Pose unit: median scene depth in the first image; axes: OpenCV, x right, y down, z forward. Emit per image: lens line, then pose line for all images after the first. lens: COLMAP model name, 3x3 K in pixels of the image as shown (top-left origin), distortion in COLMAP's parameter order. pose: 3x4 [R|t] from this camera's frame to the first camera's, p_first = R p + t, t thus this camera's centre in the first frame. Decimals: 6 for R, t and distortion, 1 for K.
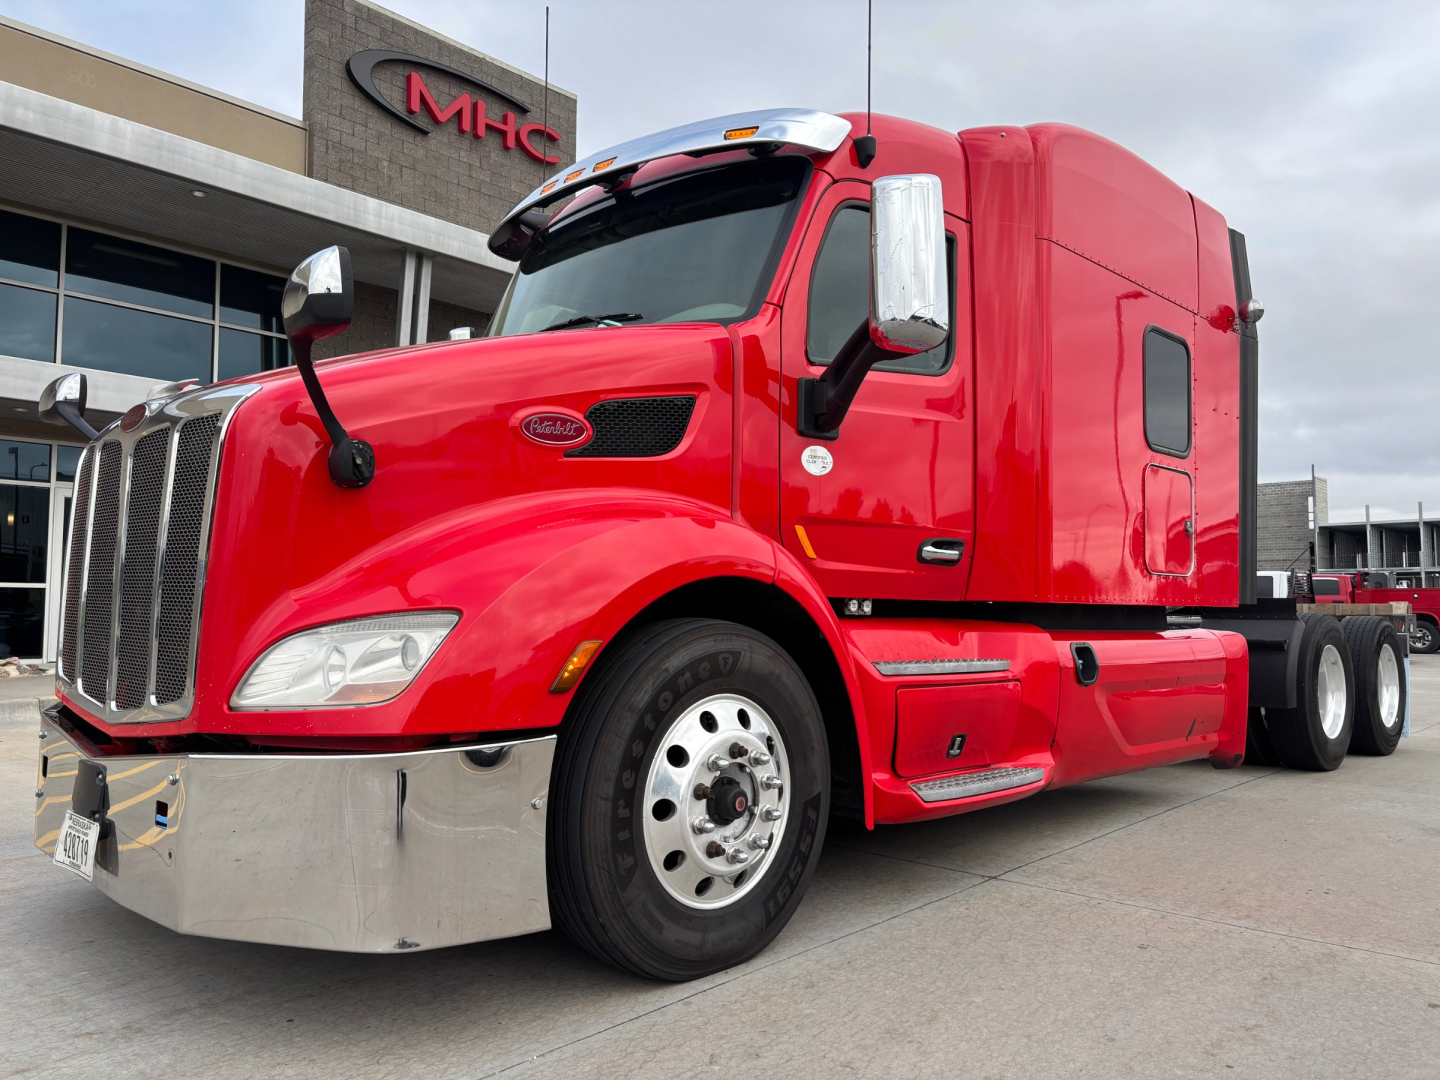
lens RADIAL K [[1076.8, 0, 713.1], [0, 1076.8, 512.8], [0, 0, 1]] dist [0.055910, 0.000839]
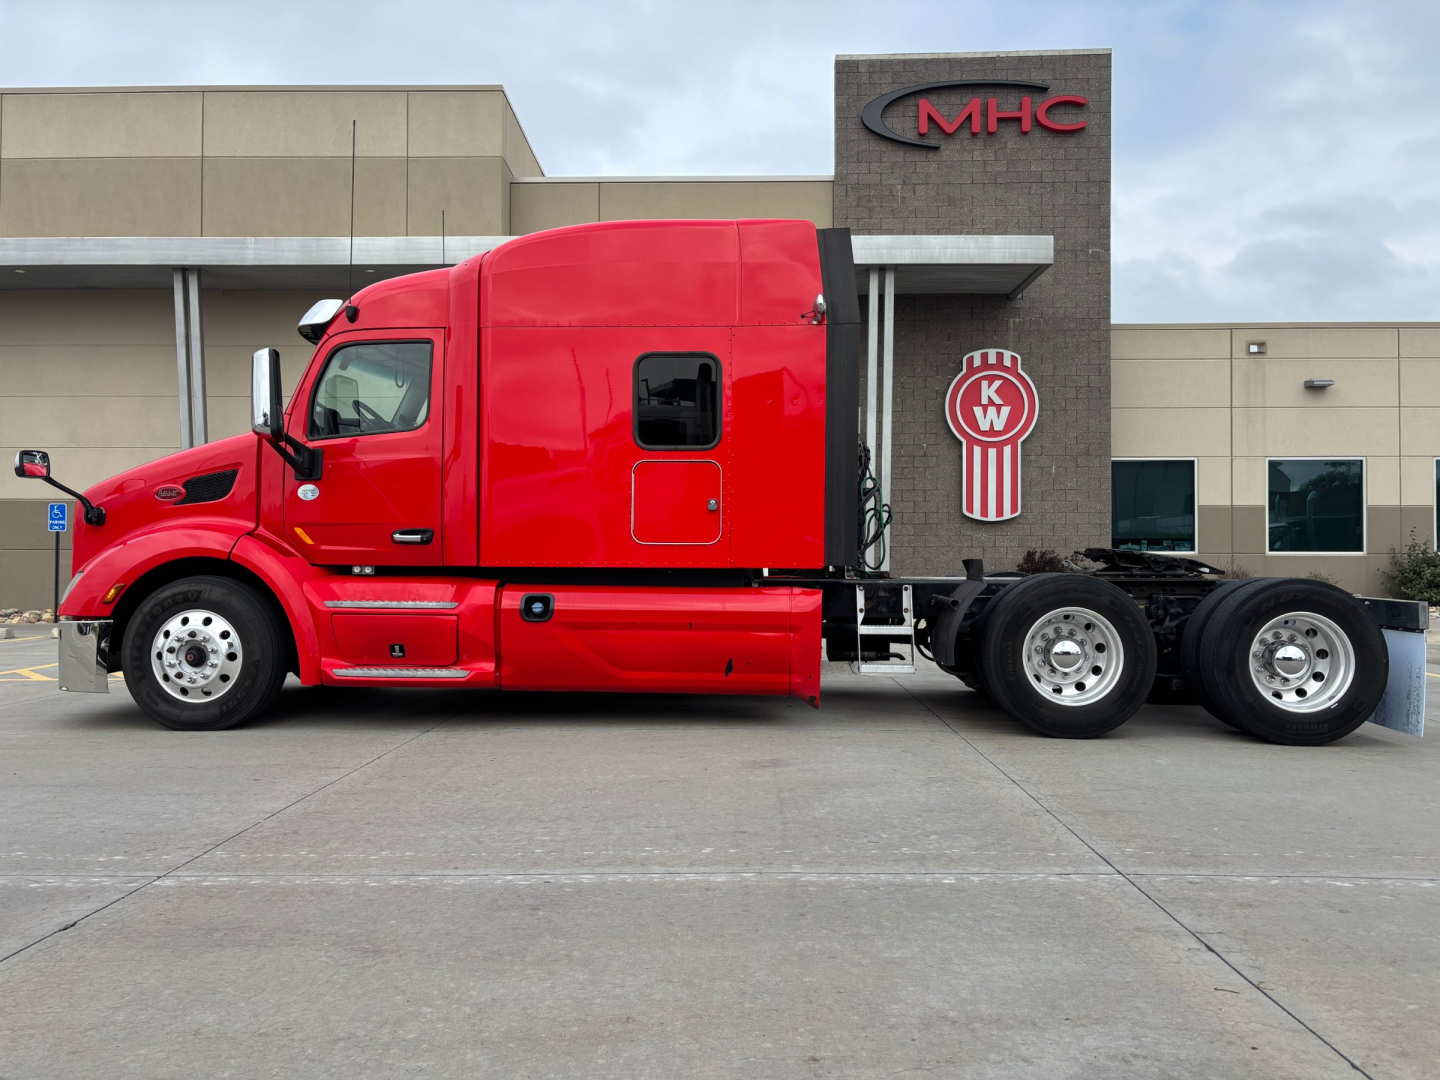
lens RADIAL K [[1072.0, 0, 712.6], [0, 1072.0, 519.6], [0, 0, 1]] dist [0.025914, 0.003963]
pose [[0.671616, -0.031472, -0.740231, 0.541272], [0.065734, 0.997689, 0.017222, 0.003427], [0.737978, -0.060225, 0.672132, 0.069237]]
